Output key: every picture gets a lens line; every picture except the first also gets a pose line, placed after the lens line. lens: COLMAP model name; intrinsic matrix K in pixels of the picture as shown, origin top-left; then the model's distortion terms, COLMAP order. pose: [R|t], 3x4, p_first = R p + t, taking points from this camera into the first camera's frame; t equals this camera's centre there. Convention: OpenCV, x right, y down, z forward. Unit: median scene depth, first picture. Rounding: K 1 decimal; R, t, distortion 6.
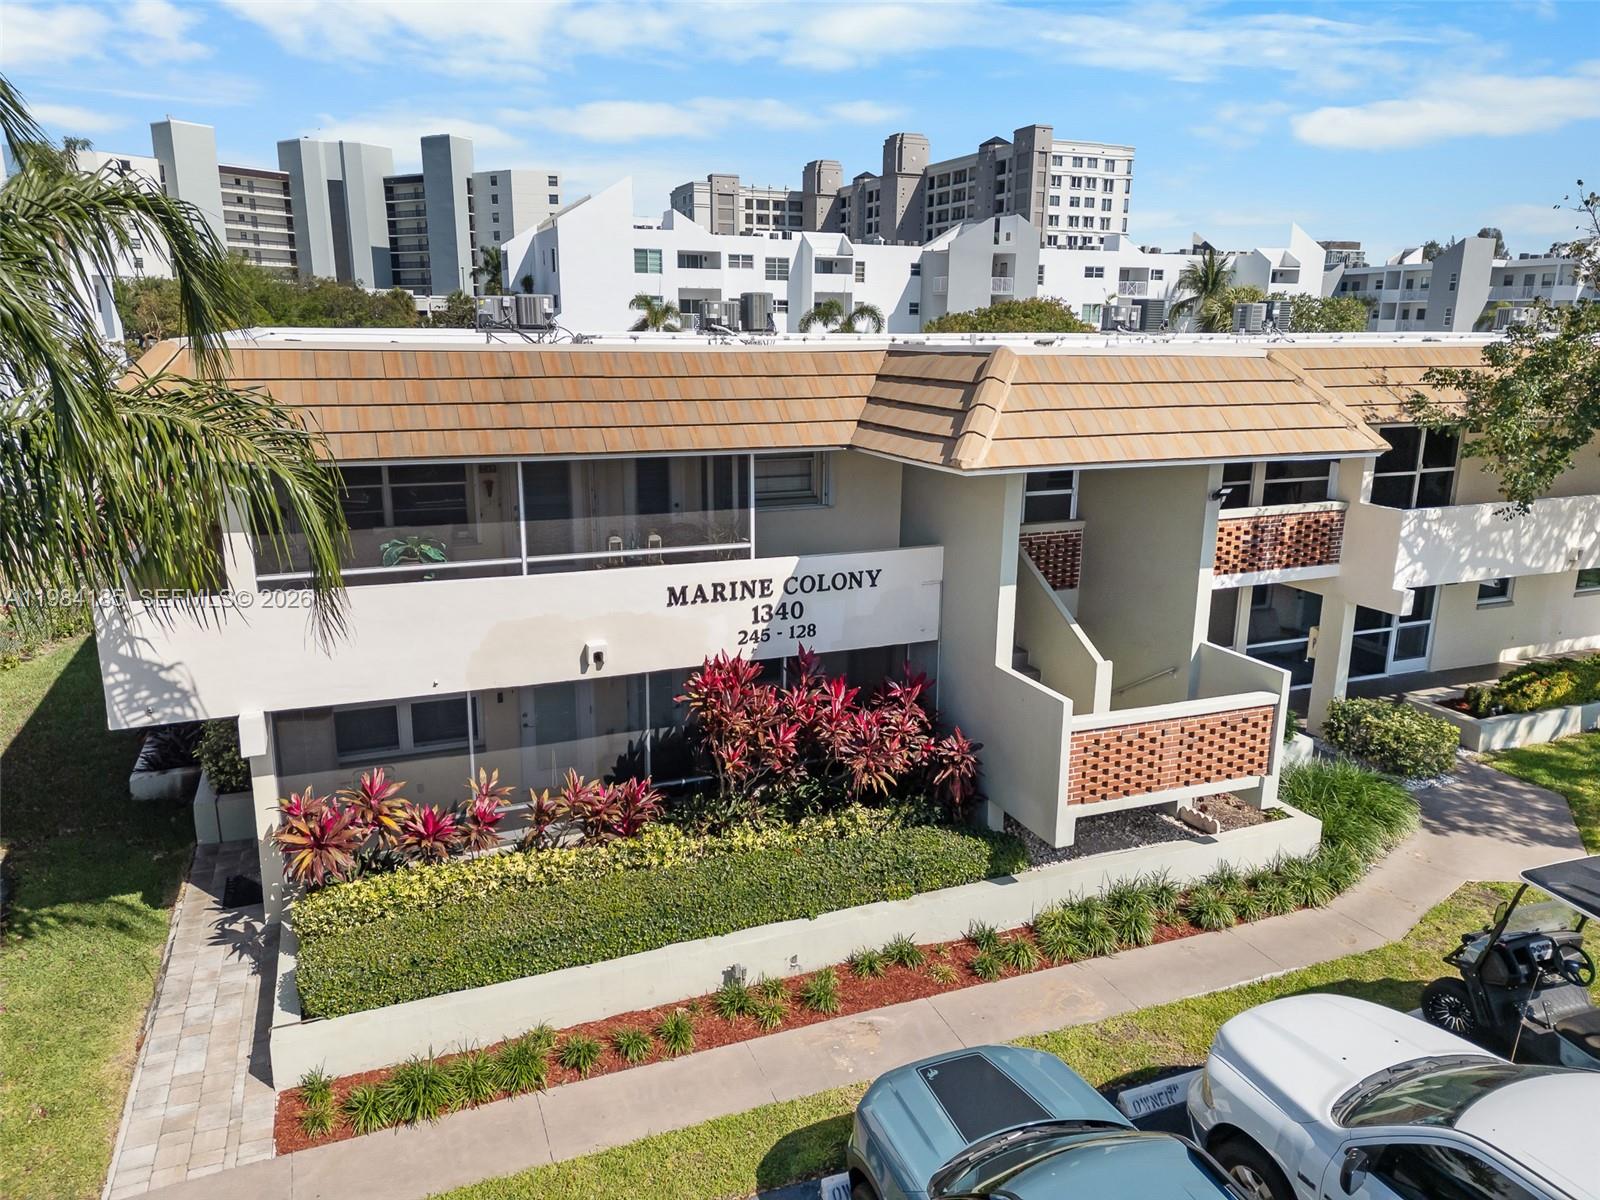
lens RADIAL K [[1119.1, 0, 800.0], [0, 1119.1, 600.0], [0, 0, 1]] dist [0.036150, -0.005895]
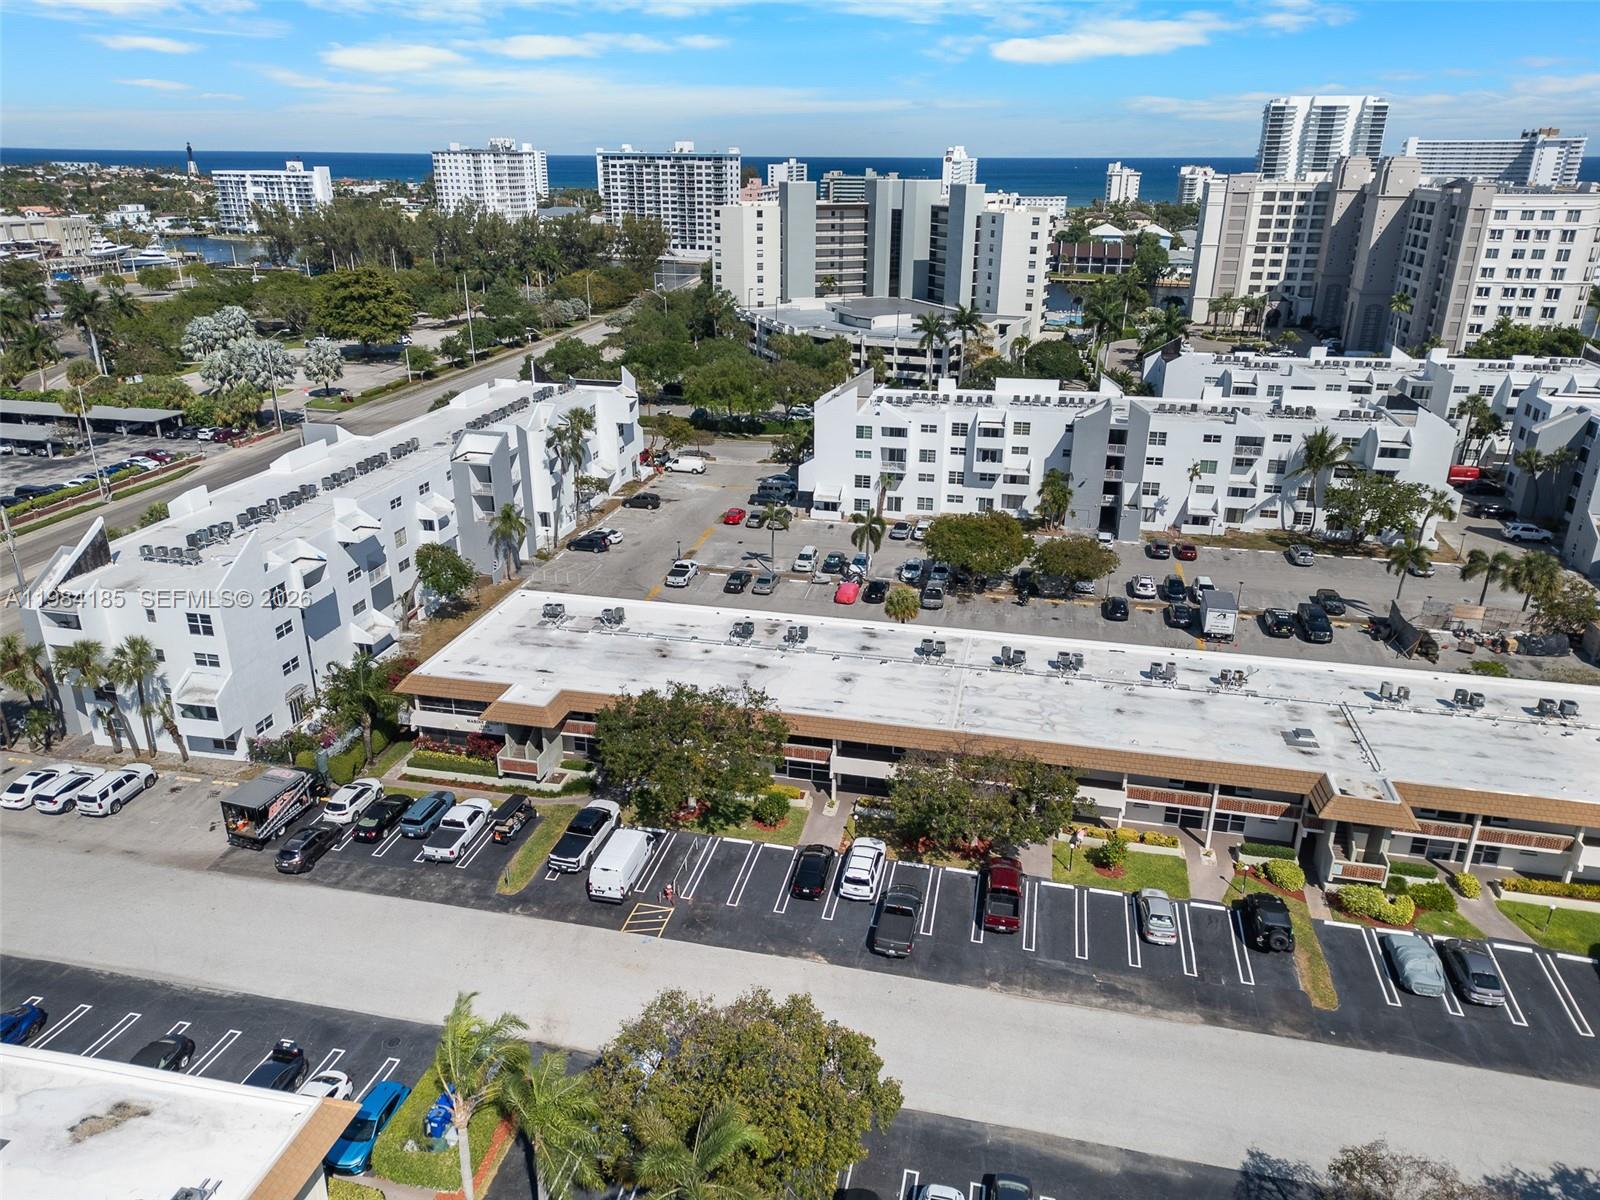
lens RADIAL K [[1119.1, 0, 800.0], [0, 1119.1, 600.0], [0, 0, 1]] dist [0.036150, -0.005895]
pose [[0.820077, 0.208582, -0.532887, 0.321977], [-0.135807, 0.975541, 0.172847, -0.139635], [0.555905, -0.069378, 0.828345, -0.219385]]
